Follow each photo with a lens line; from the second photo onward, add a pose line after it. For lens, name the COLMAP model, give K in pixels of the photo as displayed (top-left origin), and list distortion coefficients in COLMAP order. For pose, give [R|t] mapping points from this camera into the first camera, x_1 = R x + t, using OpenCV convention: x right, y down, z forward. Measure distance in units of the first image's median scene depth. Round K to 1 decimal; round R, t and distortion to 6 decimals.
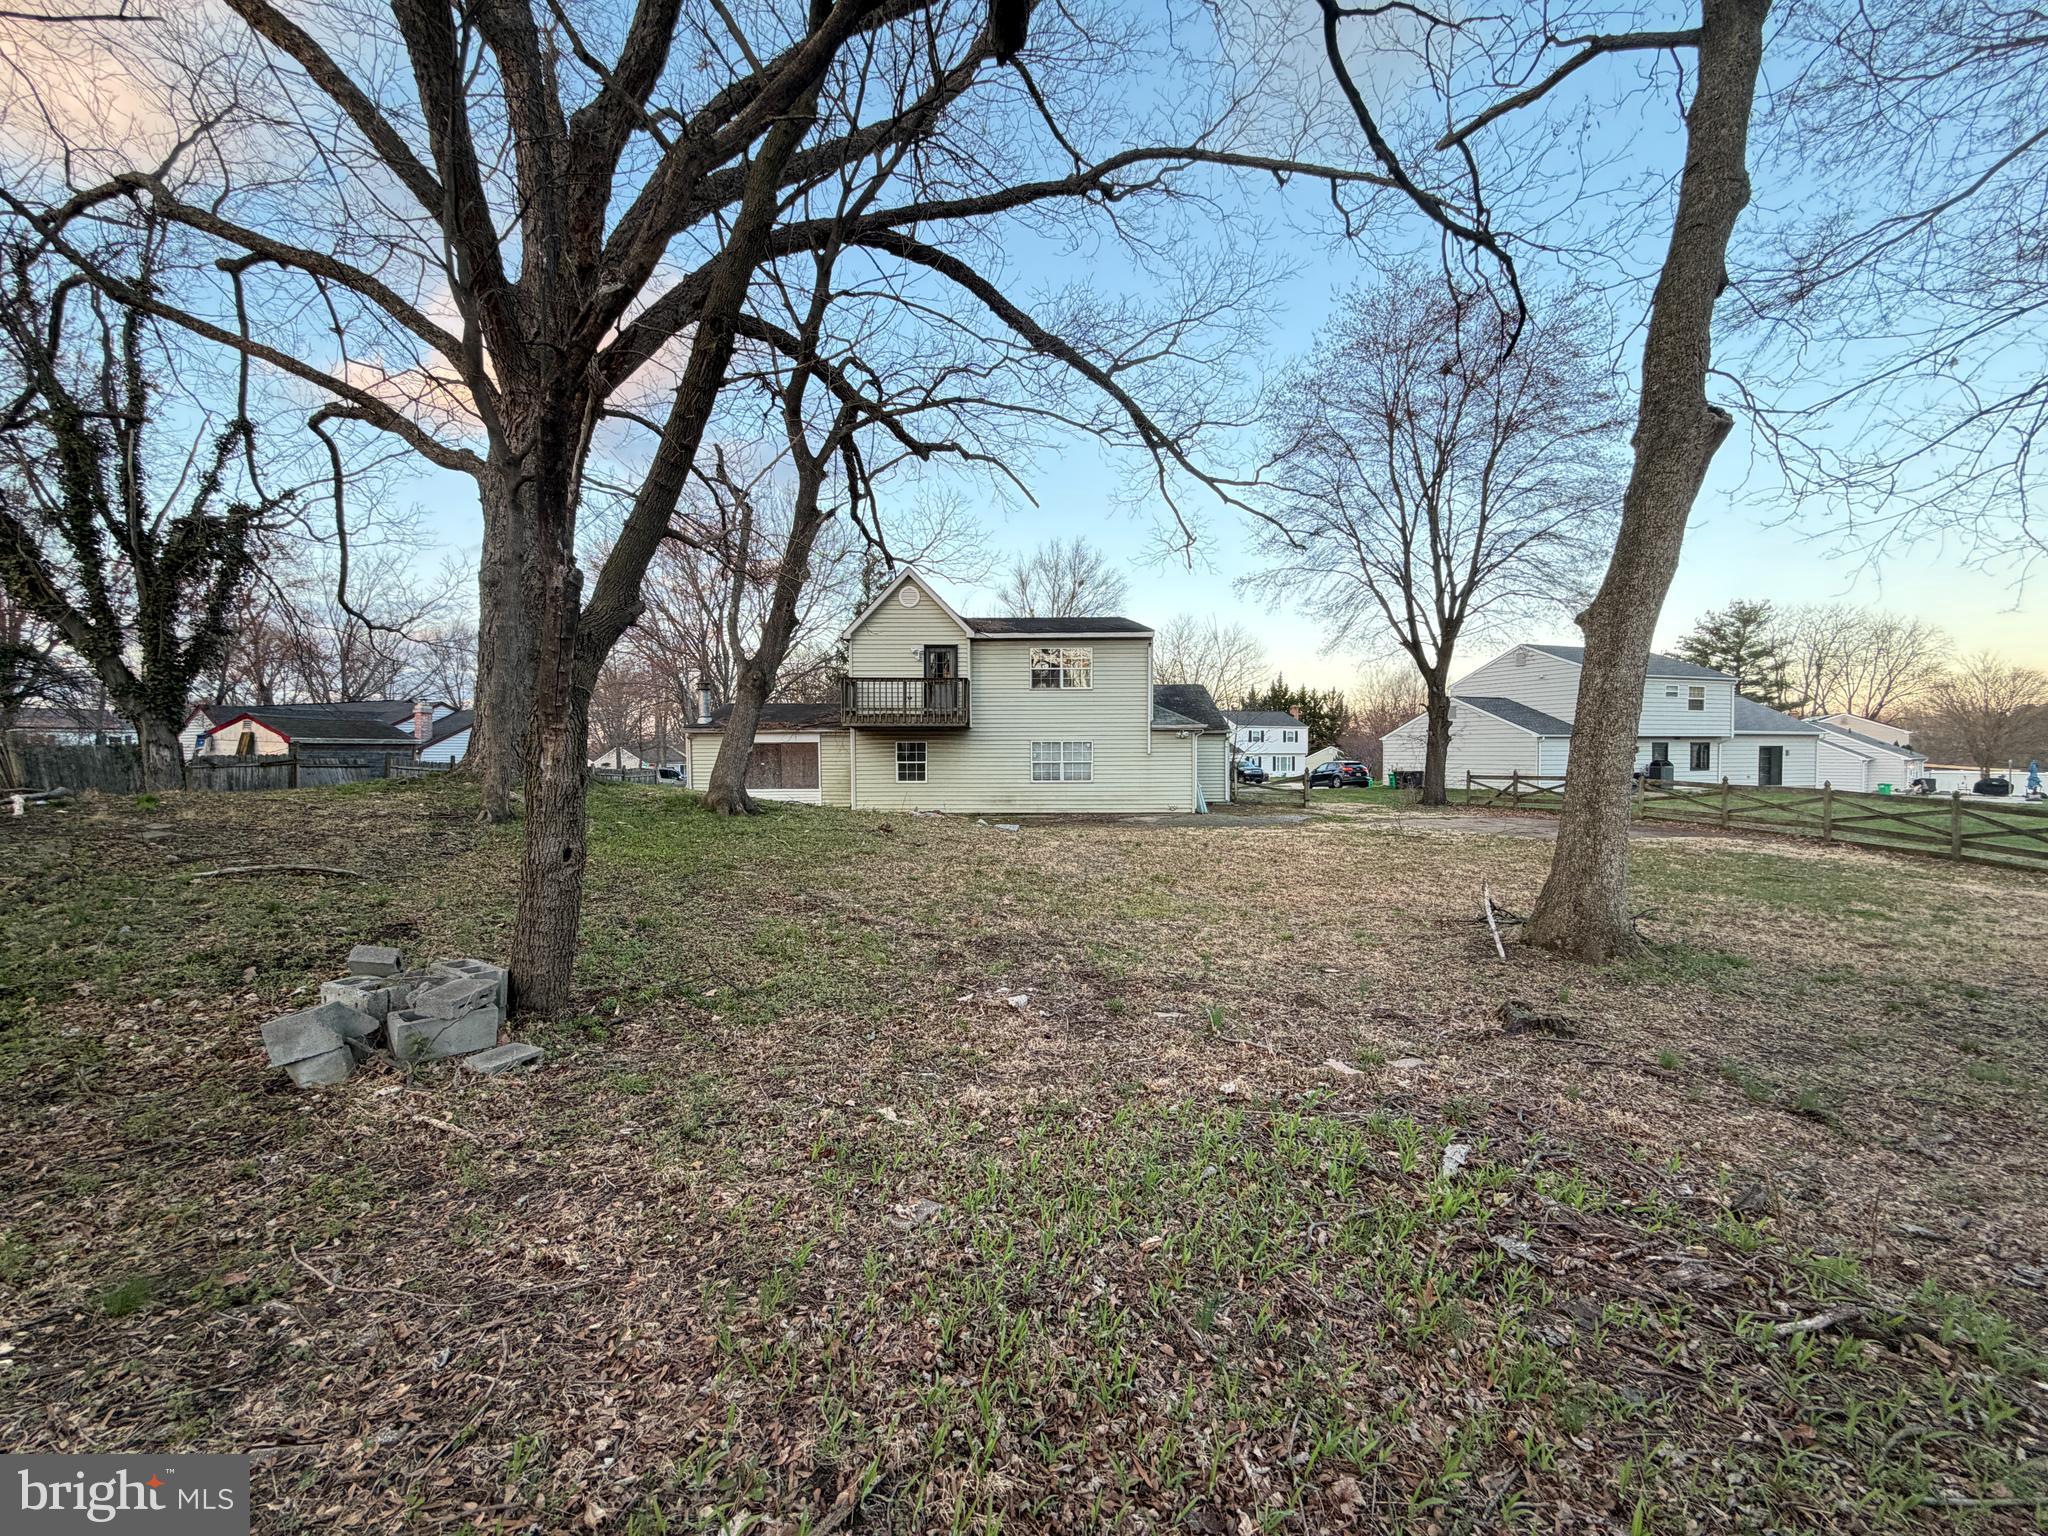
lens RADIAL K [[812.6, 0, 1024.0], [0, 812.6, 768.0], [0, 0, 1]] dist [0.000464, -0.000030]
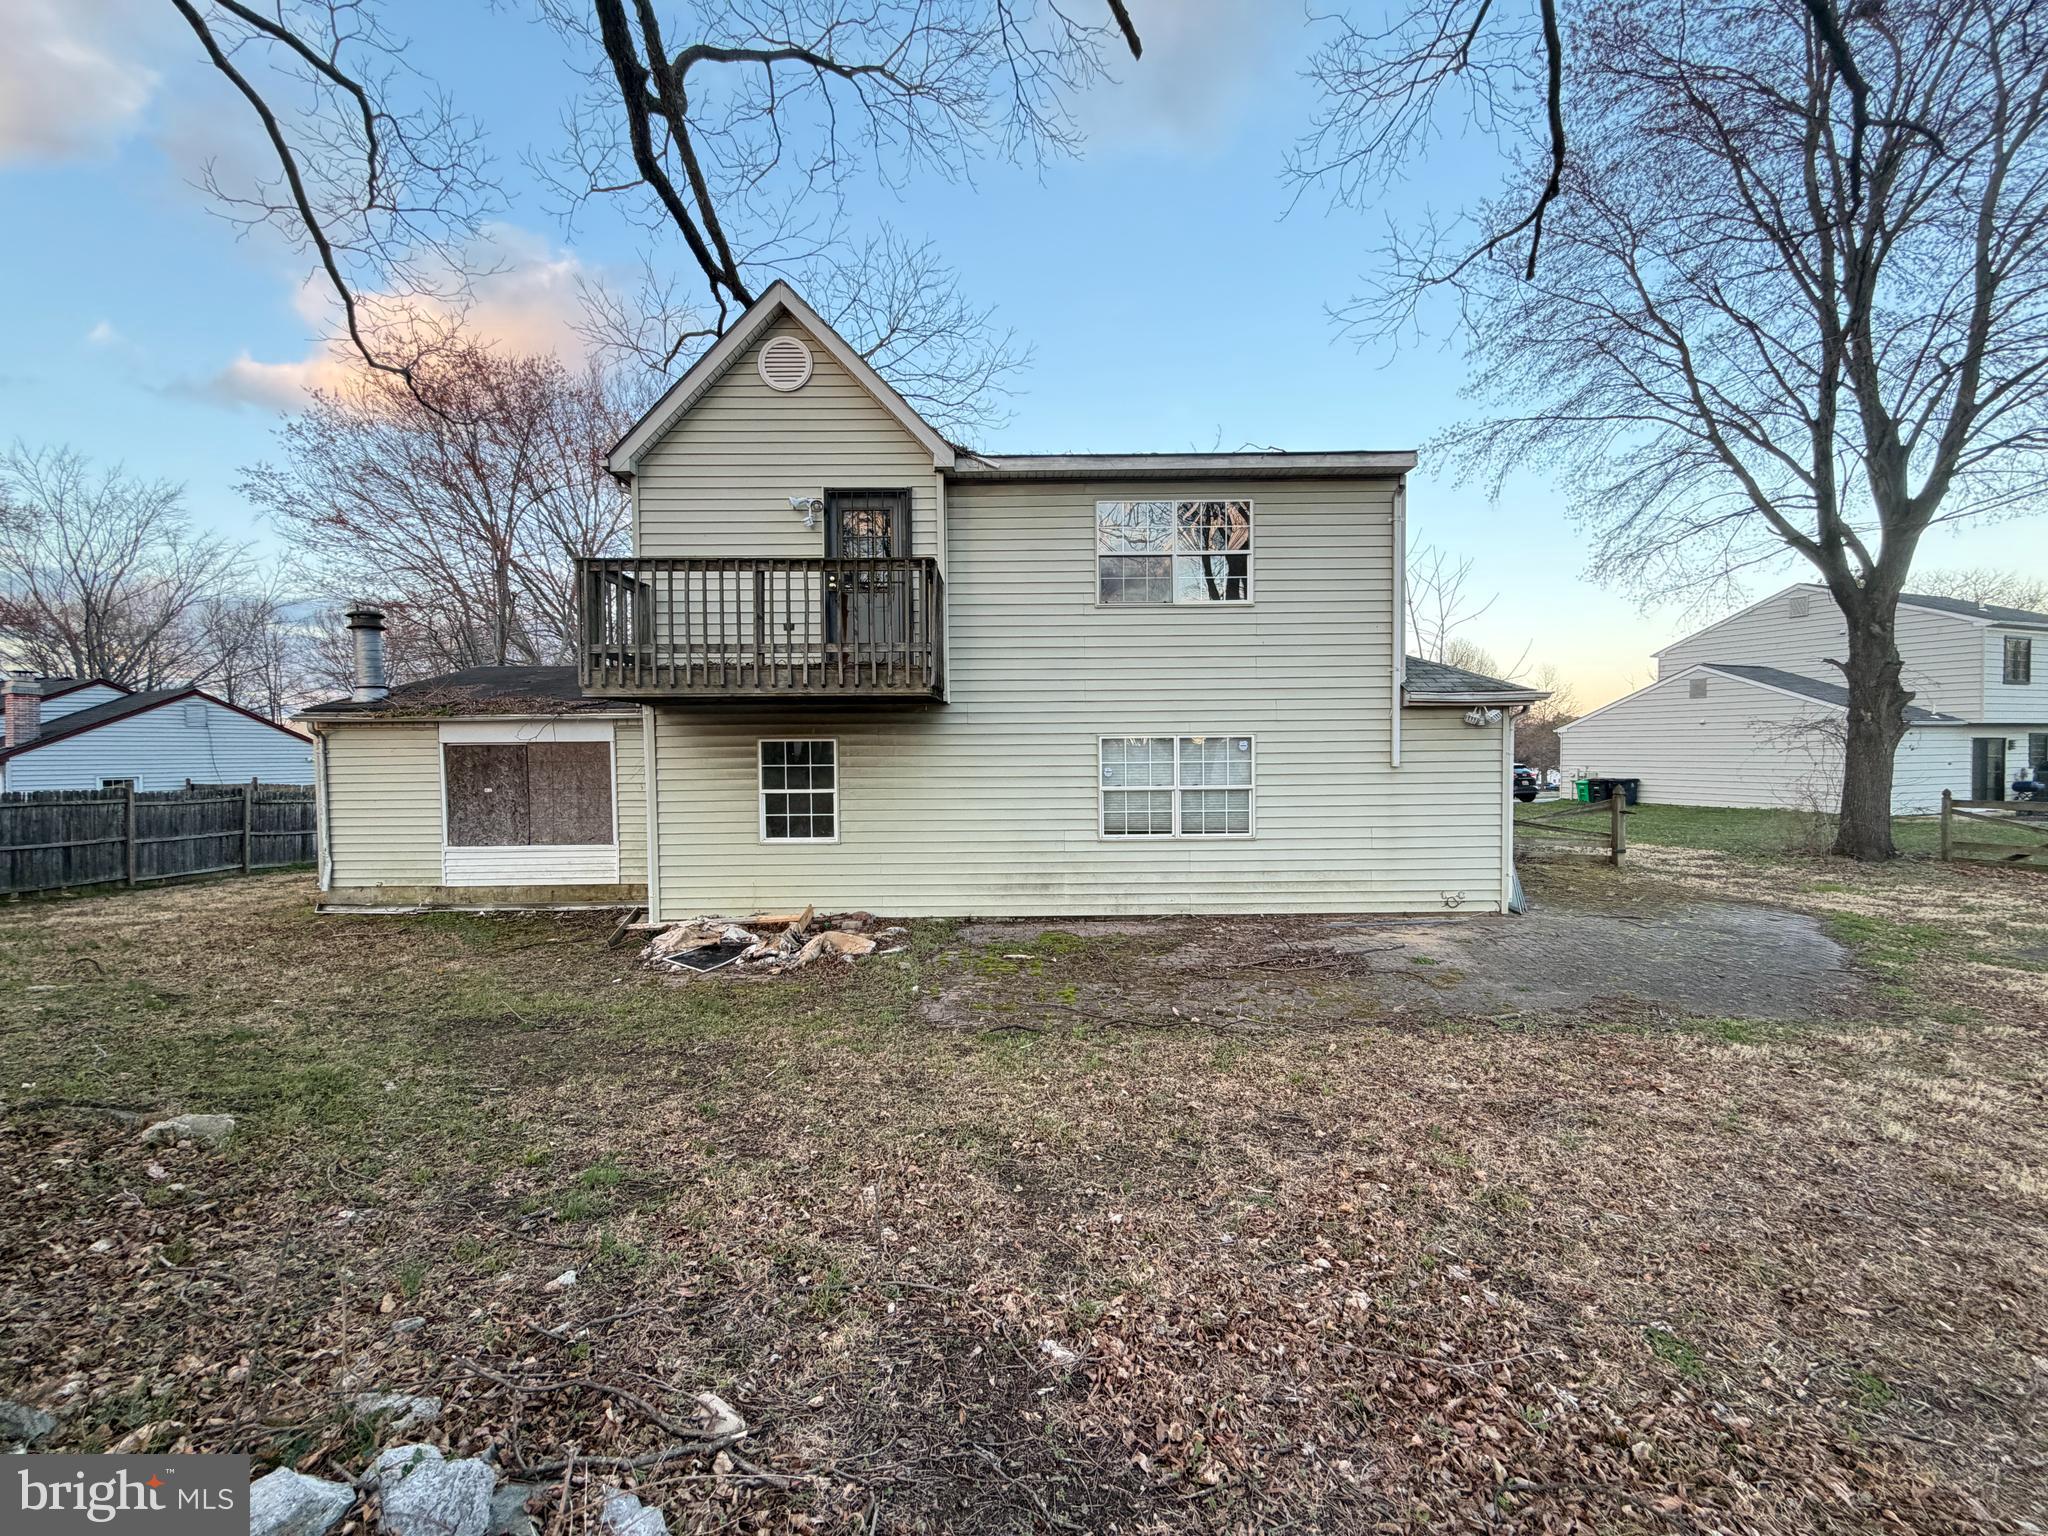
lens RADIAL K [[812.6, 0, 1024.0], [0, 812.6, 768.0], [0, 0, 1]] dist [0.000464, -0.000030]
pose [[0.999932, -0.005573, 0.010216, -0.032672], [0.005532, 0.999977, 0.003993, -0.019256], [-0.010238, -0.003936, 0.999940, 0.603393]]
